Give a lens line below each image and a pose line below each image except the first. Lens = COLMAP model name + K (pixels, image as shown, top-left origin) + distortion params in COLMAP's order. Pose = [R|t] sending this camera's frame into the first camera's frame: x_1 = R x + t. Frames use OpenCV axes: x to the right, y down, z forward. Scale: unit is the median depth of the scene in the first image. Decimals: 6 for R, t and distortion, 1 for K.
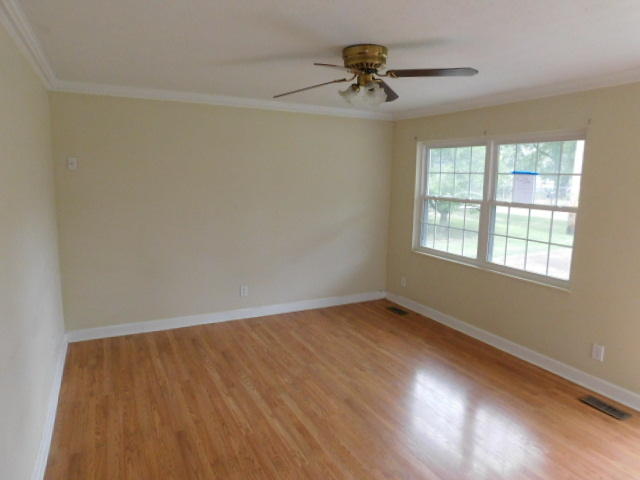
lens RADIAL K [[433.7, 0, 322.7], [0, 433.7, 239.2], [0, 0, 1]] dist [-0.060891, 0.038319]
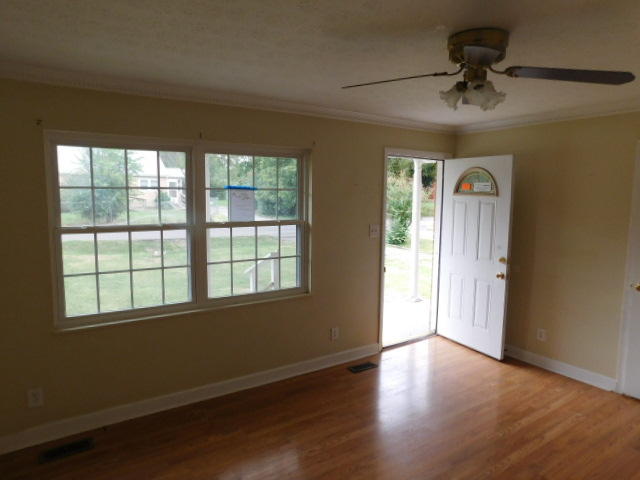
lens RADIAL K [[433.7, 0, 320.3], [0, 433.7, 244.1], [0, 0, 1]] dist [-0.060891, 0.038319]
pose [[-0.133211, -0.128812, 0.982681, -0.427922], [0.139470, 0.979215, 0.147264, -0.140669], [-0.981225, 0.156672, -0.112477, 0.896682]]
